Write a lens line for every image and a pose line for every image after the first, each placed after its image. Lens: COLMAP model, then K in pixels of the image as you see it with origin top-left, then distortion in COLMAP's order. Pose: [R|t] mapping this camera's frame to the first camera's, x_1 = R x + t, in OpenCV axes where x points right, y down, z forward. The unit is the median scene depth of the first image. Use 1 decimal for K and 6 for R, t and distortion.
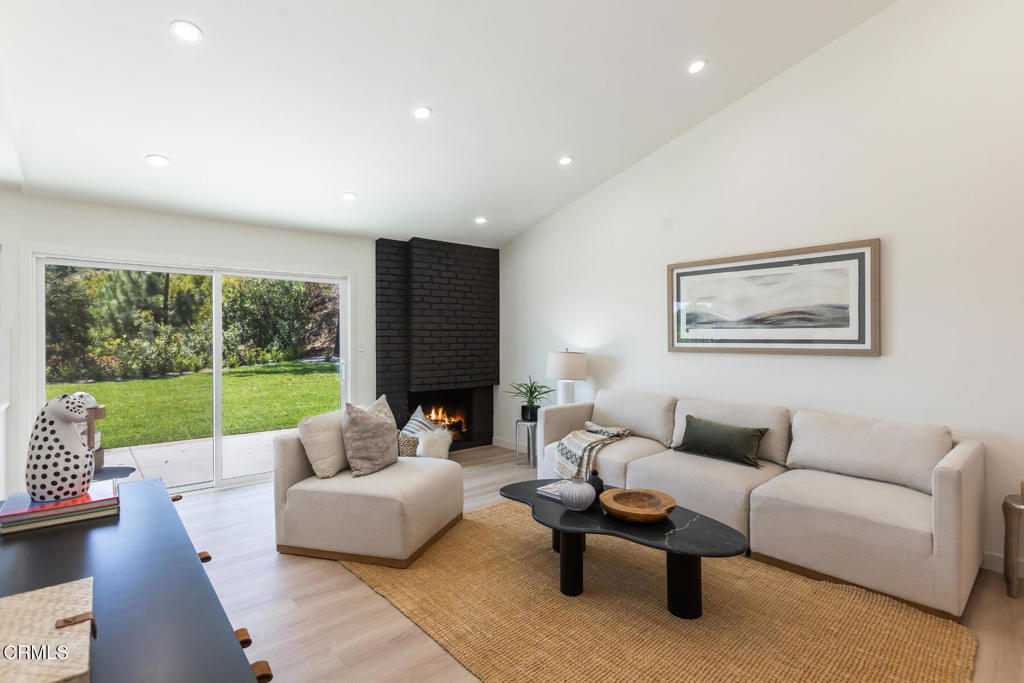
lens RADIAL K [[492.2, 0, 503.7], [0, 492.2, 333.1], [0, 0, 1]] dist [-0.019501, 0.027533]
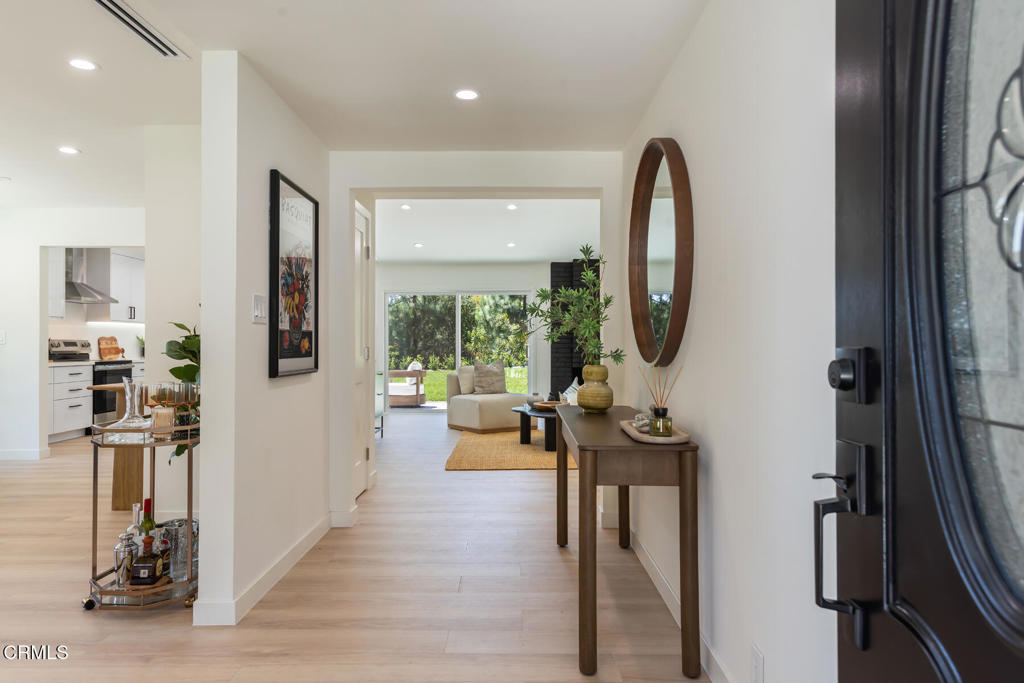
lens RADIAL K [[674.6, 0, 512.0], [0, 674.6, 341.5], [0, 0, 1]] dist [0.037489, 0.000530]
pose [[0.753009, 0.001225, -0.658009, 1.576067], [0.004300, 0.999968, 0.006782, 0.048518], [0.657996, -0.007937, 0.752980, -0.966289]]
